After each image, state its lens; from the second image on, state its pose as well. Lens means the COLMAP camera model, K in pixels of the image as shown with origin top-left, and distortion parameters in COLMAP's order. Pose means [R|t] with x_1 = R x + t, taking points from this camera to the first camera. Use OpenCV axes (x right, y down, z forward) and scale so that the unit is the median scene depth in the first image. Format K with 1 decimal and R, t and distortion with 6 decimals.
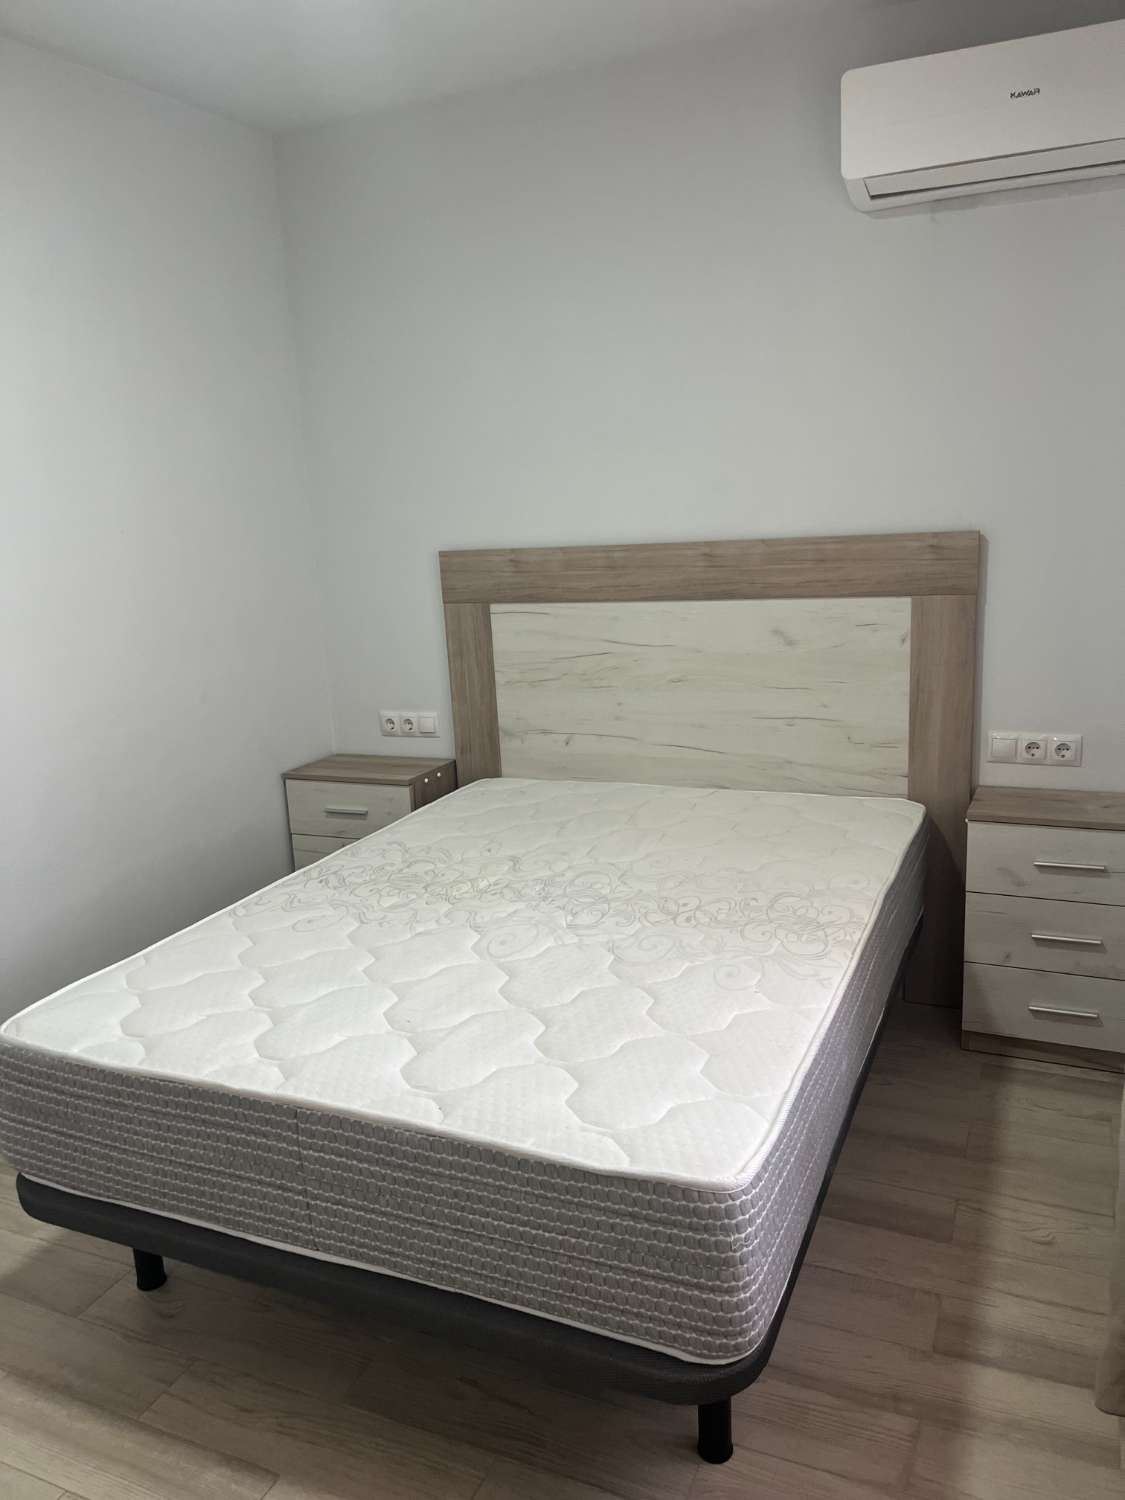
lens RADIAL K [[1135.8, 0, 563.1], [0, 1135.8, 753.9], [0, 0, 1]] dist [0.066265, -0.090526]
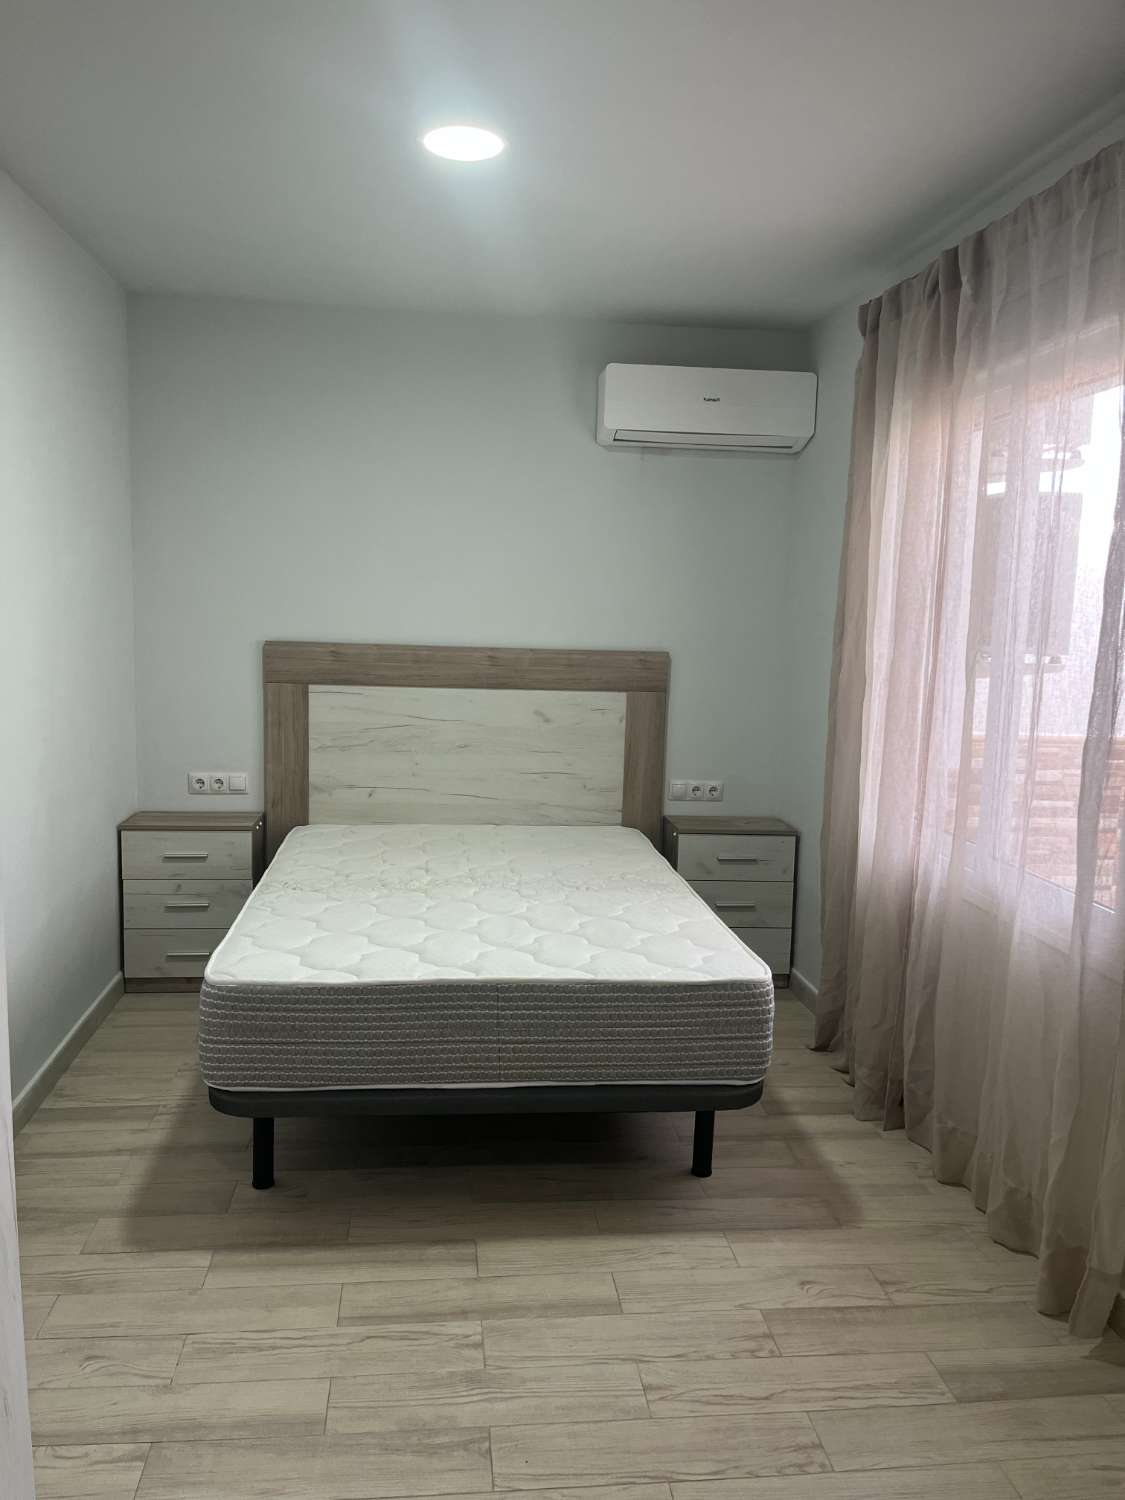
lens RADIAL K [[1135.8, 0, 554.1], [0, 1135.8, 752.9], [0, 0, 1]] dist [0.066265, -0.090526]
pose [[0.856475, 0.015176, 0.515966, -0.550853], [0.036287, 0.995325, -0.089509, 0.074727], [-0.514912, 0.095385, 0.851920, -0.231747]]
